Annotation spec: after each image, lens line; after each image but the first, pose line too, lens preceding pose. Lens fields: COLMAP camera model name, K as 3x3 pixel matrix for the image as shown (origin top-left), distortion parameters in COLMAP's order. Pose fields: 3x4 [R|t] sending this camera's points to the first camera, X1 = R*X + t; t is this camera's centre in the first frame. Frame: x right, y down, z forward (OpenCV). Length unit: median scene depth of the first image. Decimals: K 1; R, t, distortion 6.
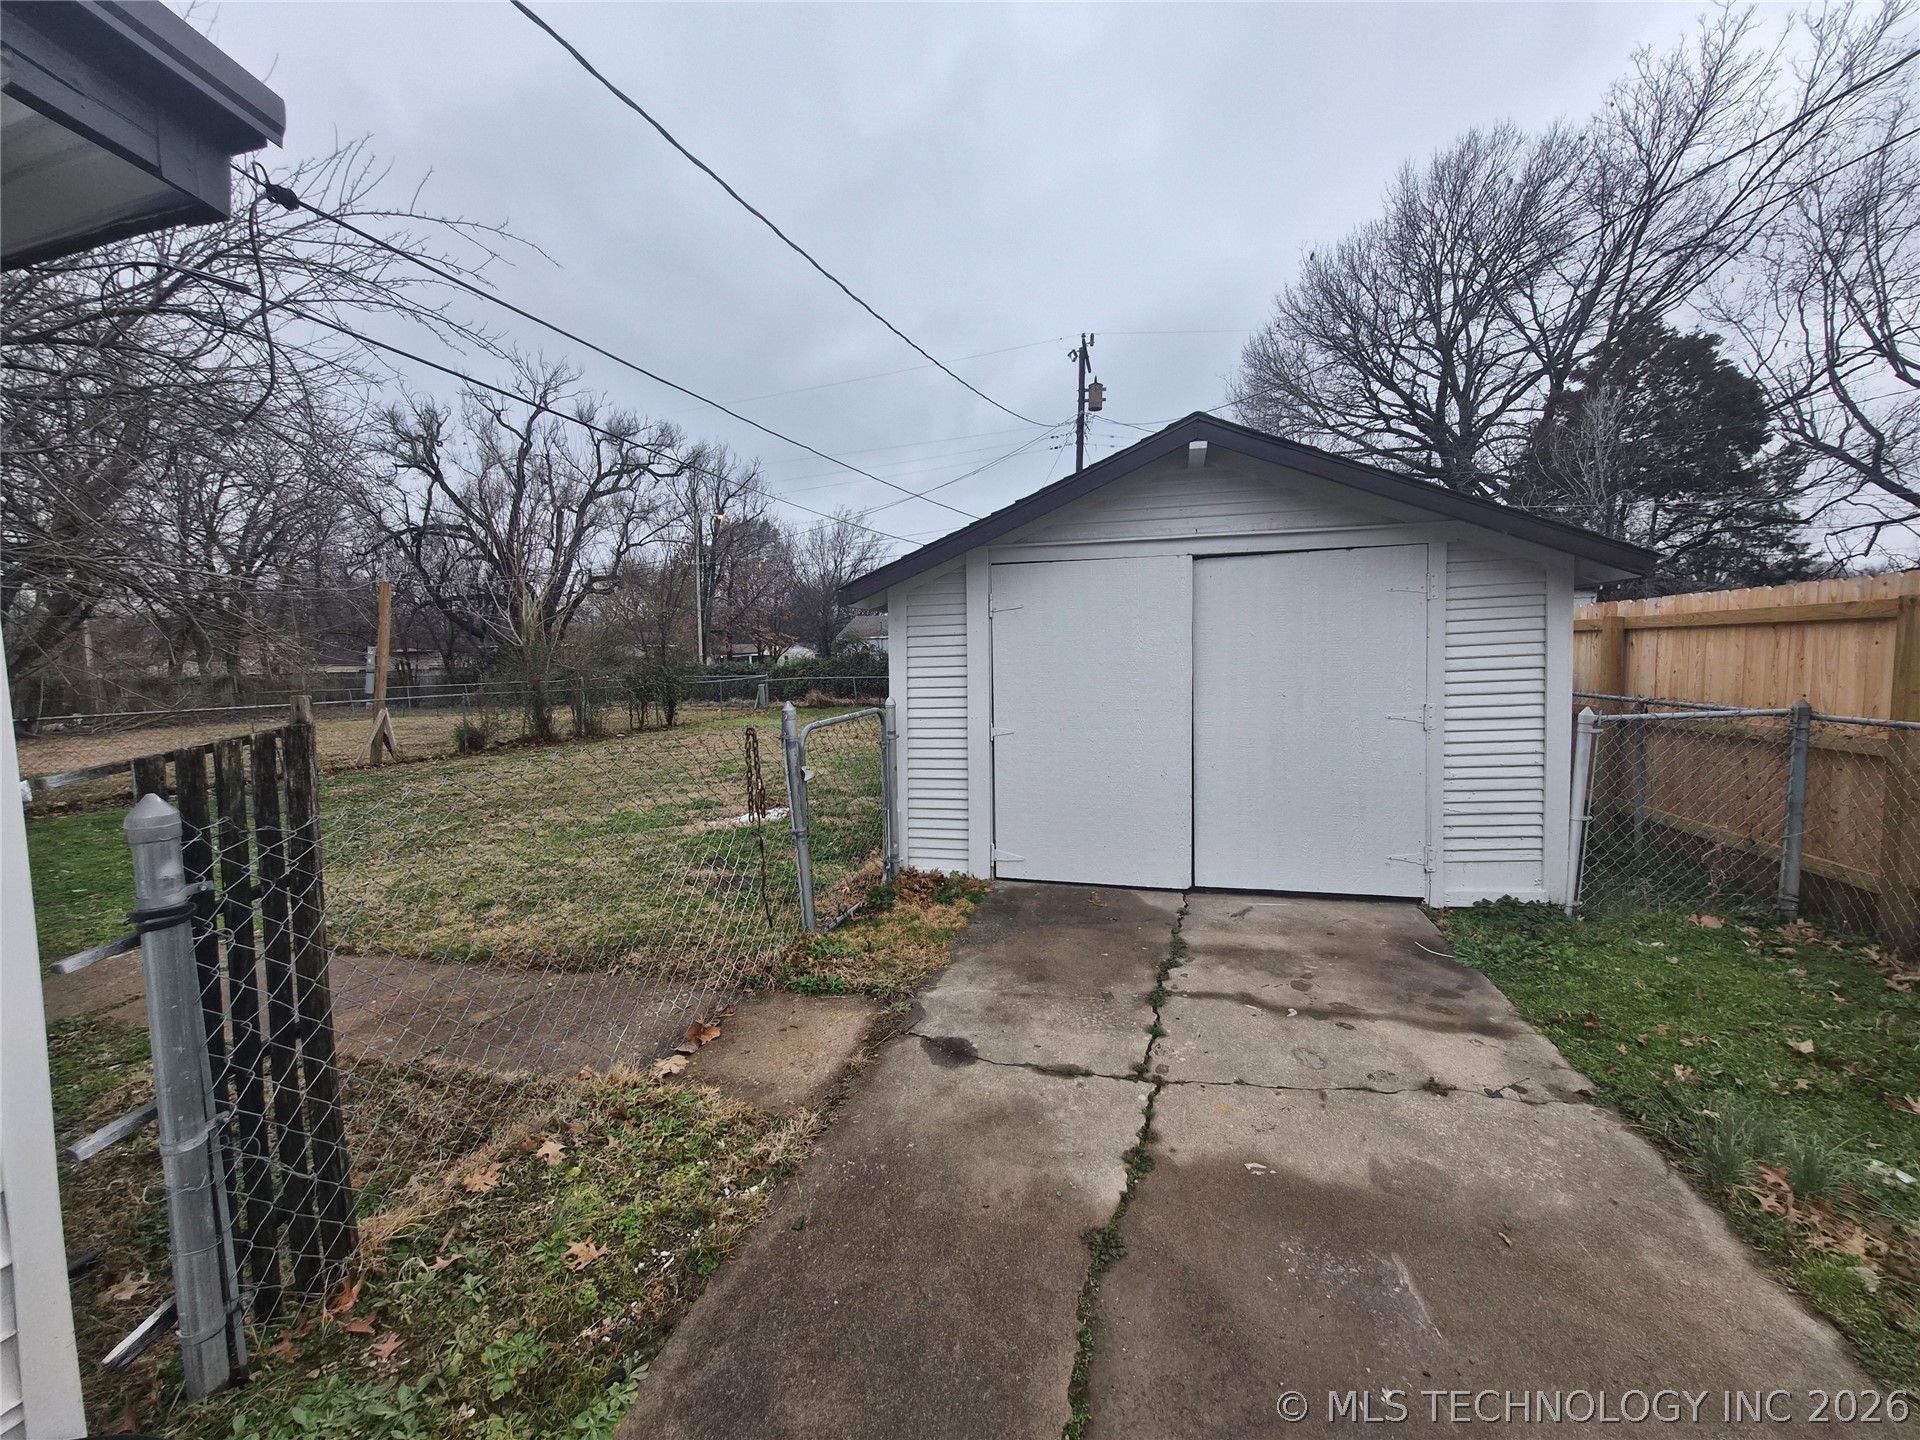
lens RADIAL K [[754.2, 0, 963.2], [0, 754.2, 710.2], [0, 0, 1]] dist [-0.001132, -0.000465]
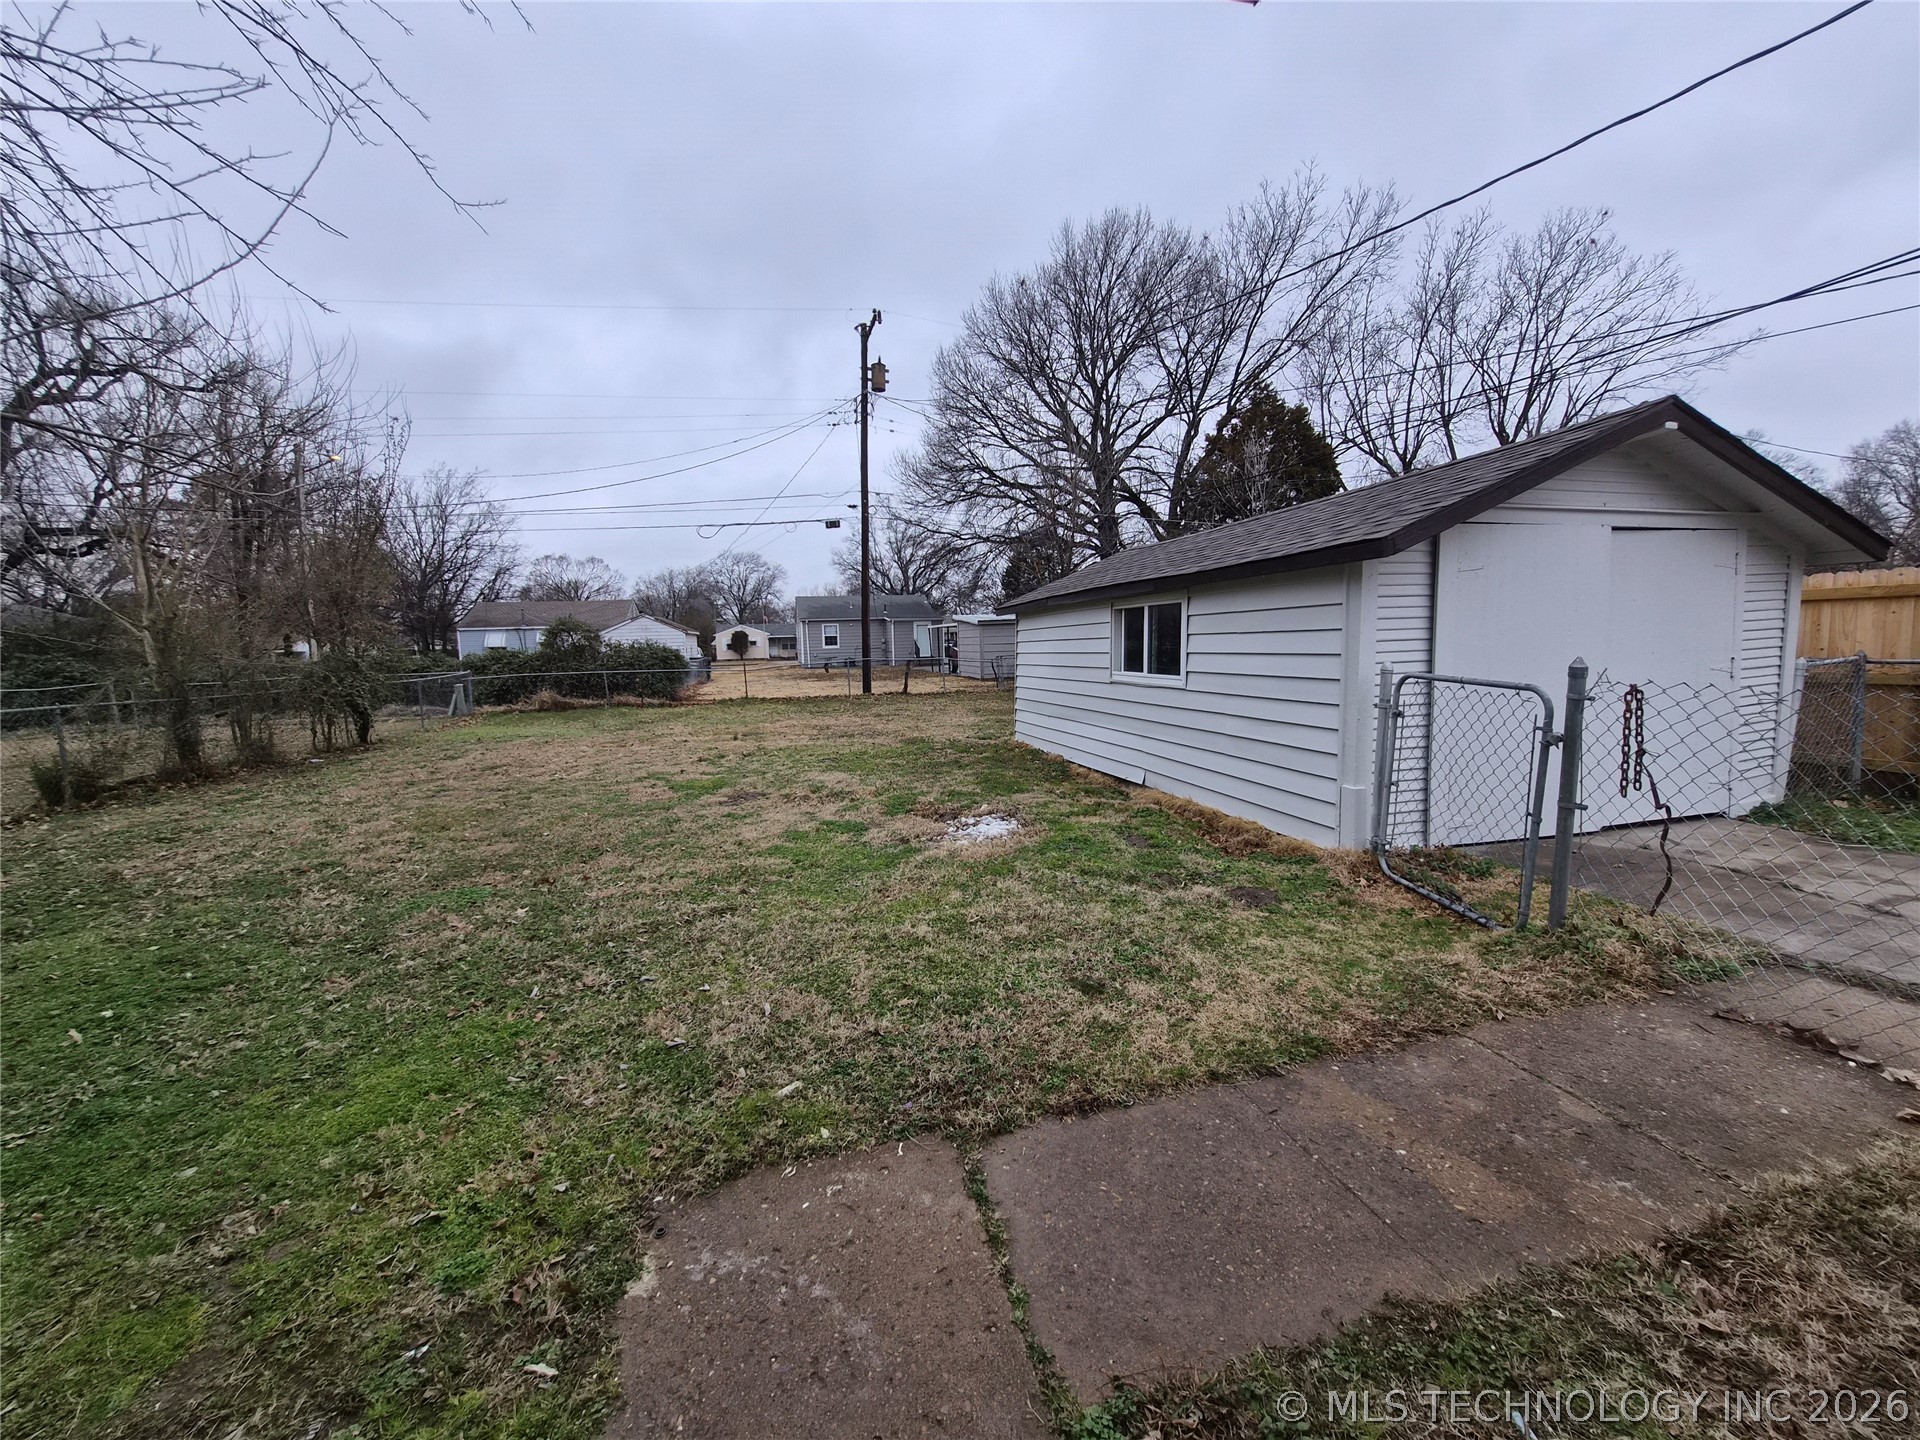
lens RADIAL K [[754.2, 0, 963.2], [0, 754.2, 710.2], [0, 0, 1]] dist [-0.001132, -0.000465]
pose [[0.873928, -0.043126, 0.484138, -0.237551], [0.040668, 0.999051, 0.015583, 0.001514], [-0.484350, 0.006070, 0.874853, 0.111319]]
